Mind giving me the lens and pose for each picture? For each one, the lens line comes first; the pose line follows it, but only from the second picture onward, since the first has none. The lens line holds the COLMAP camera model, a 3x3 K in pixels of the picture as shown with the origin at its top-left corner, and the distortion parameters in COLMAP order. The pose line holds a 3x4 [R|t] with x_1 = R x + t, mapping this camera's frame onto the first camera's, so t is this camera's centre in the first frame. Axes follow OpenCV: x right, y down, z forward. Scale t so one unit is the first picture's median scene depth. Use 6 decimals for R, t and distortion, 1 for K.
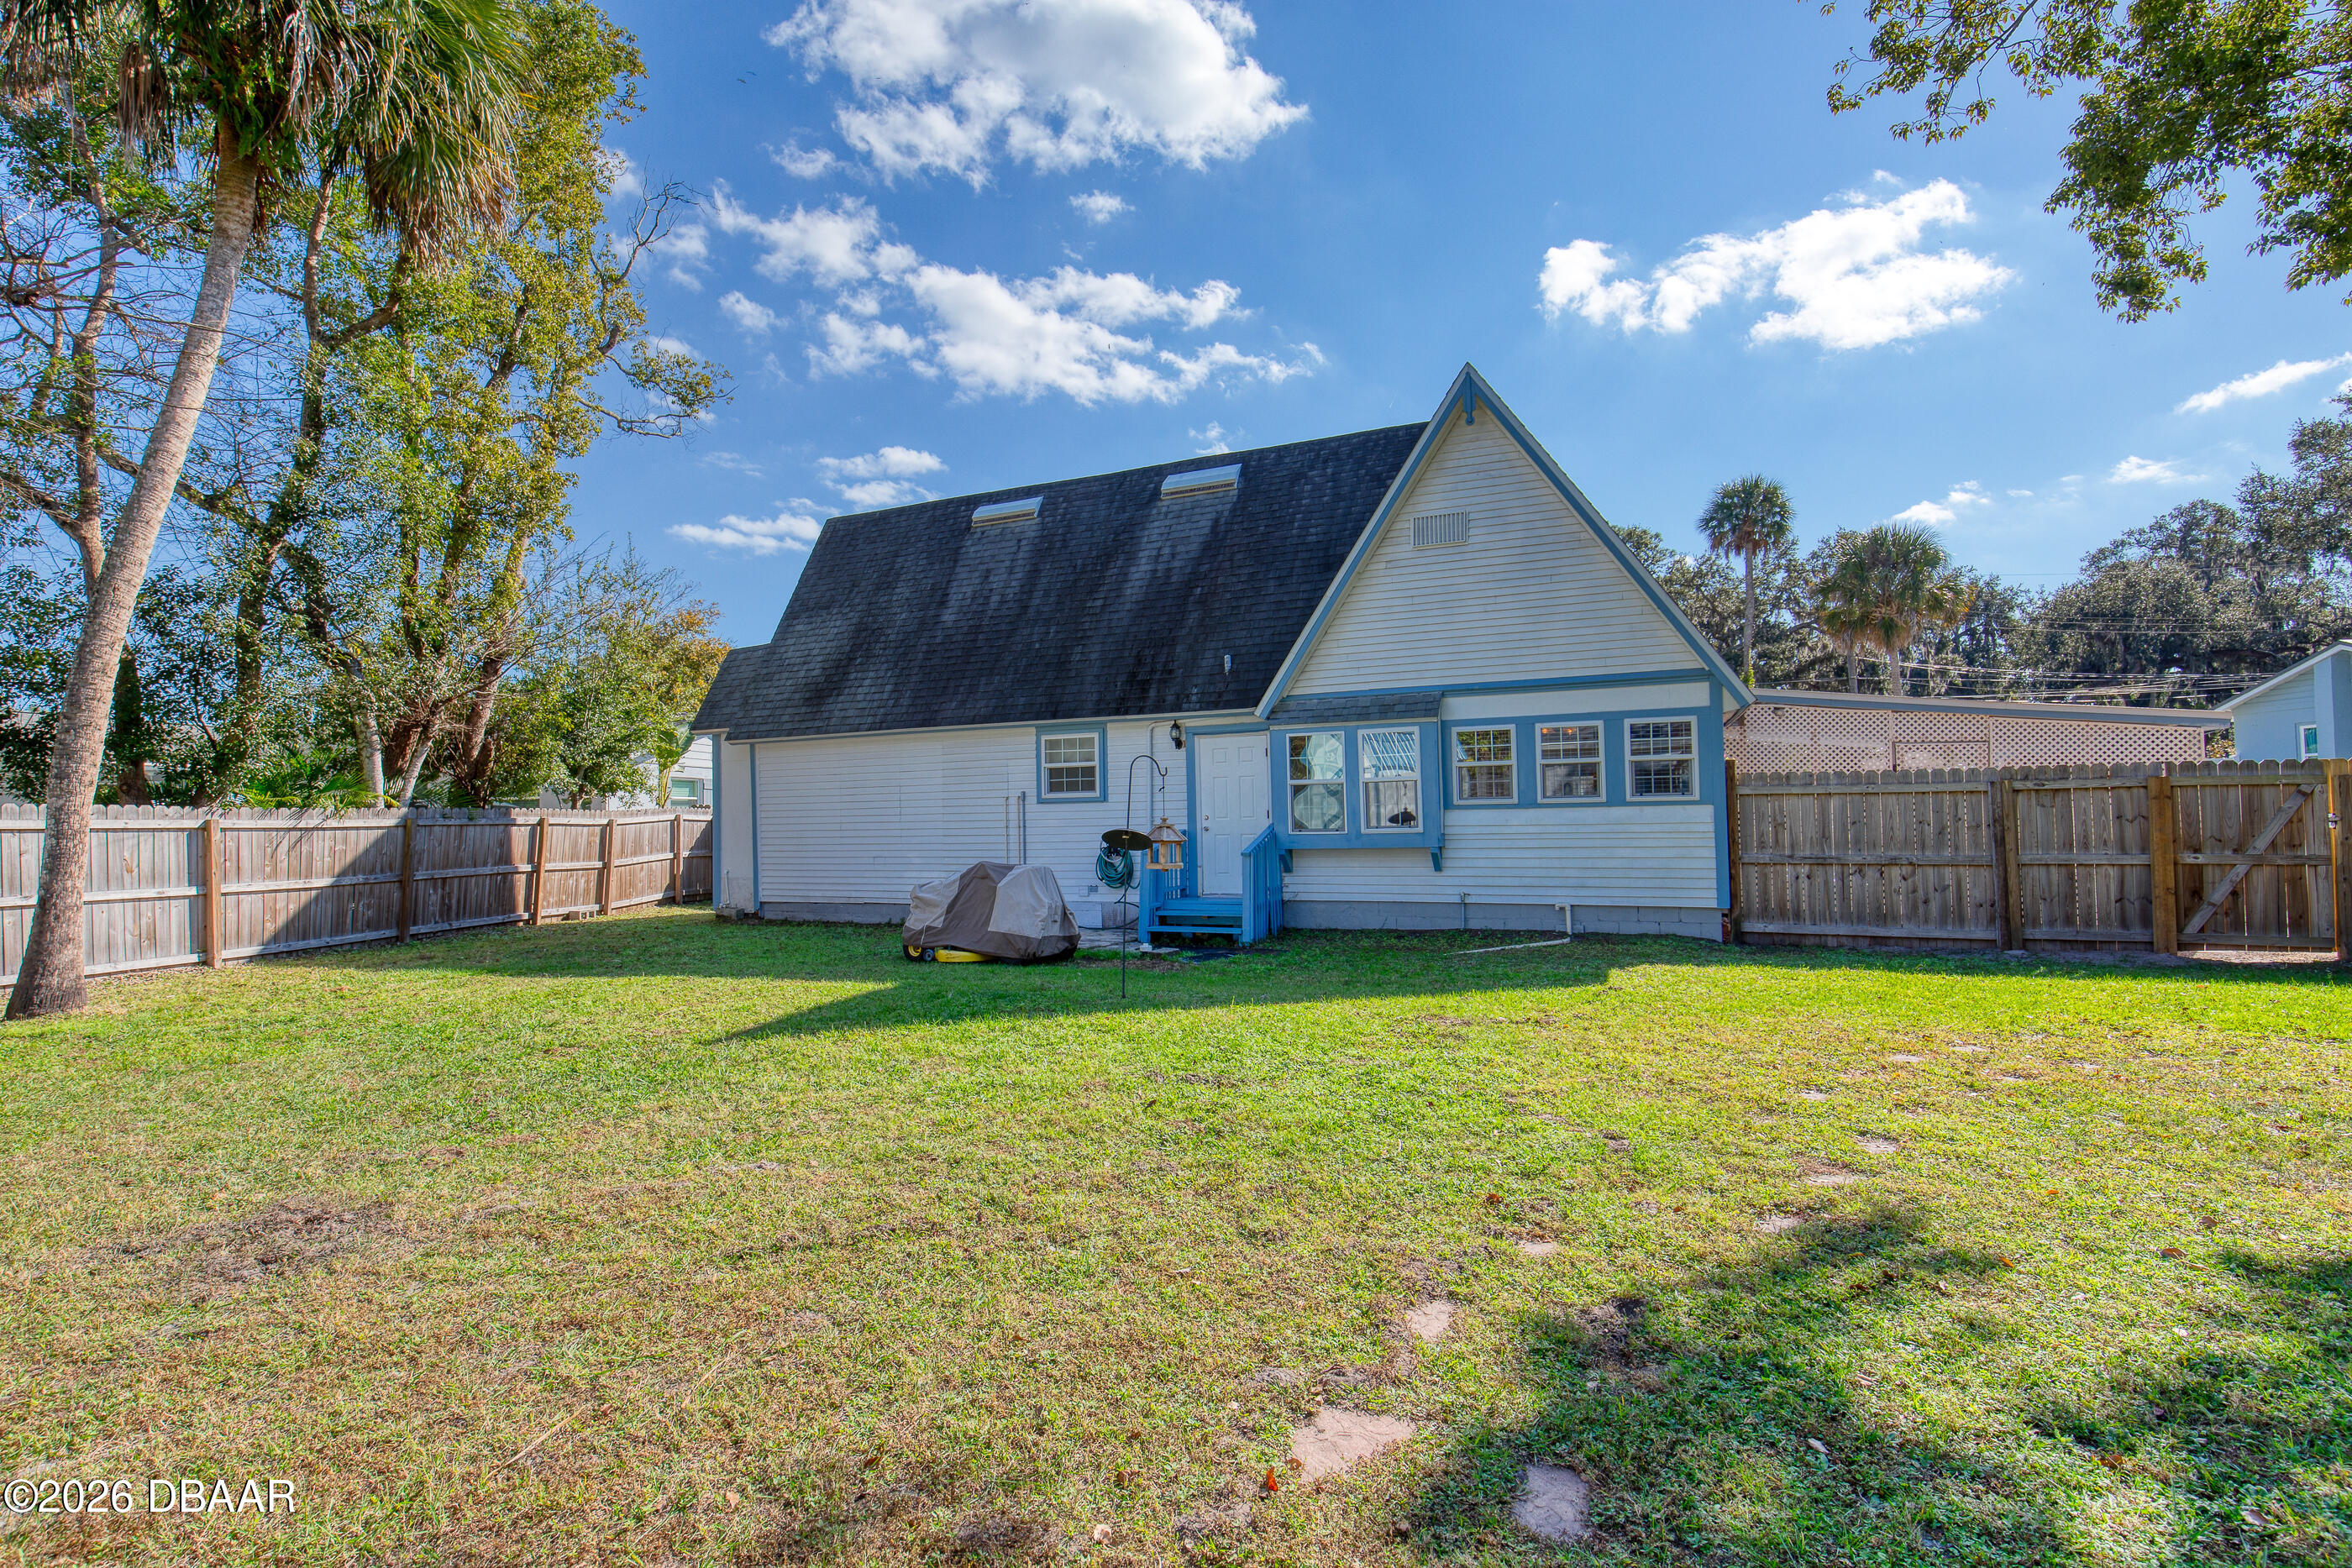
lens RADIAL K [[1064.2, 0, 1106.0], [0, 1064.2, 779.0], [0, 0, 1]] dist [-0.026963, 0.009463]
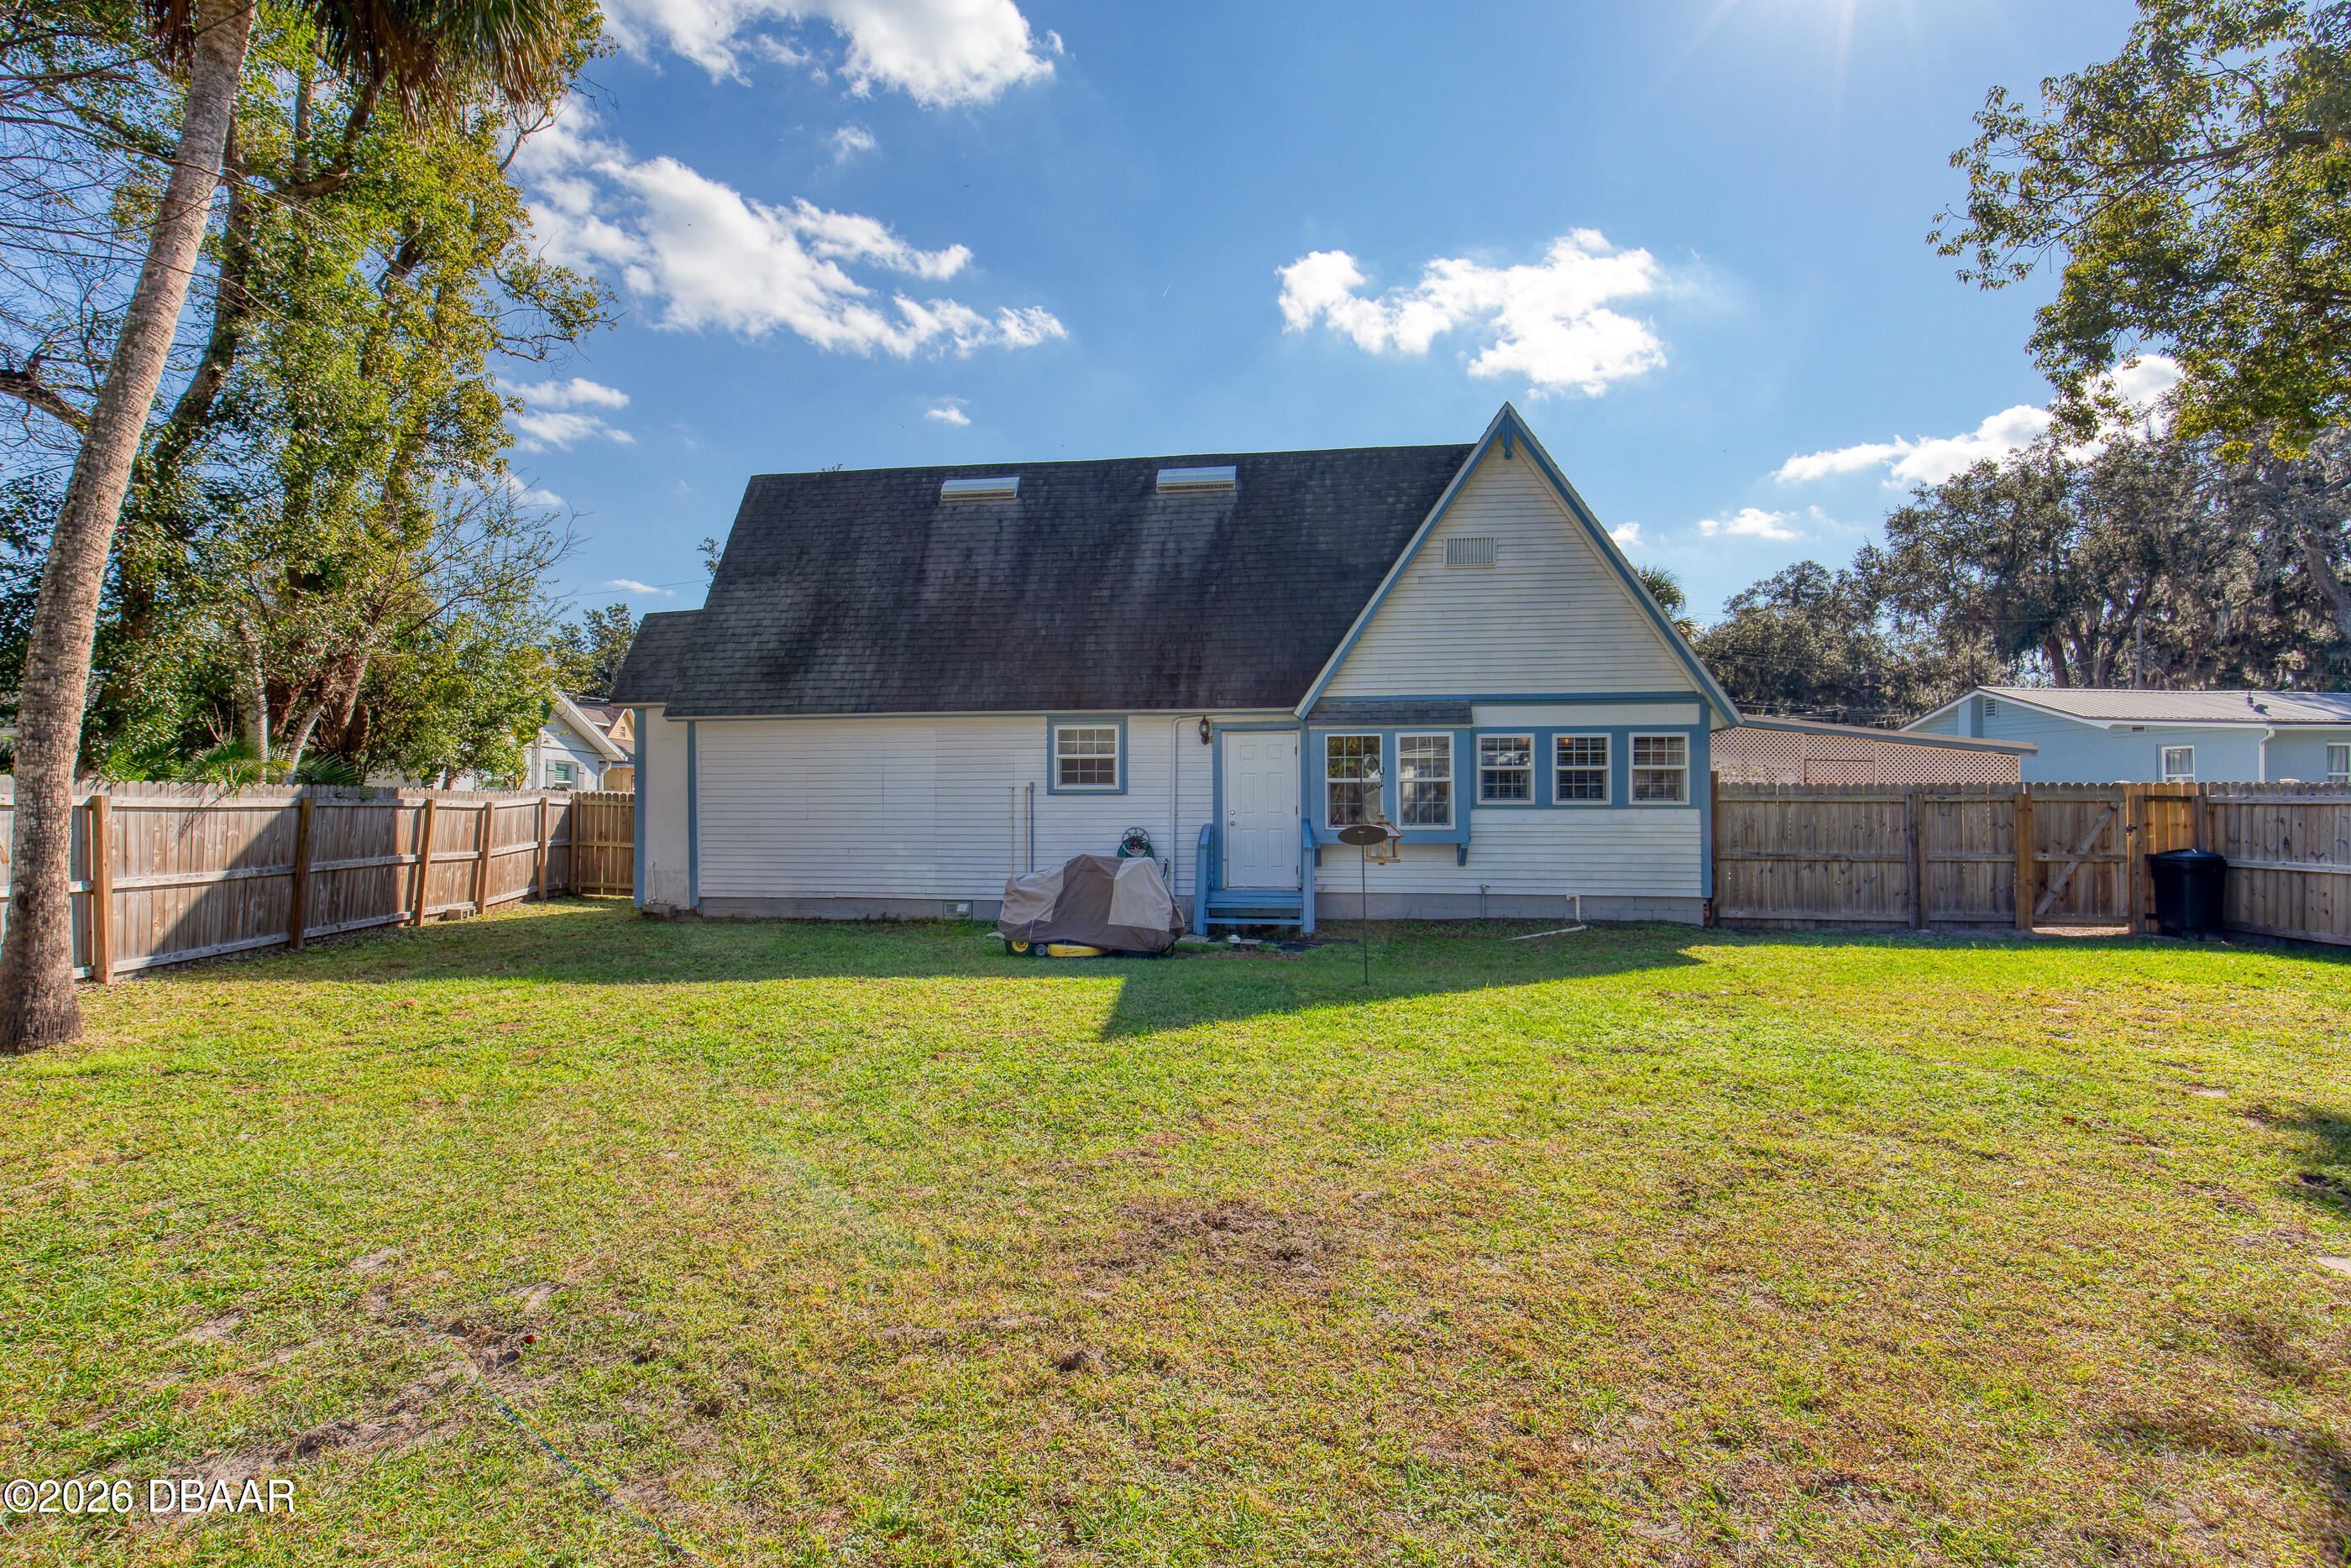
lens RADIAL K [[1089.7, 0, 1175.5], [0, 1089.7, 784.0], [0, 0, 1]] dist [-0.026846, 0.009392]
pose [[0.960288, 0.023359, 0.278033, -0.256046], [-0.026771, 0.999606, 0.008481, 0.001642], [-0.277725, -0.015587, 0.960534, 0.009707]]
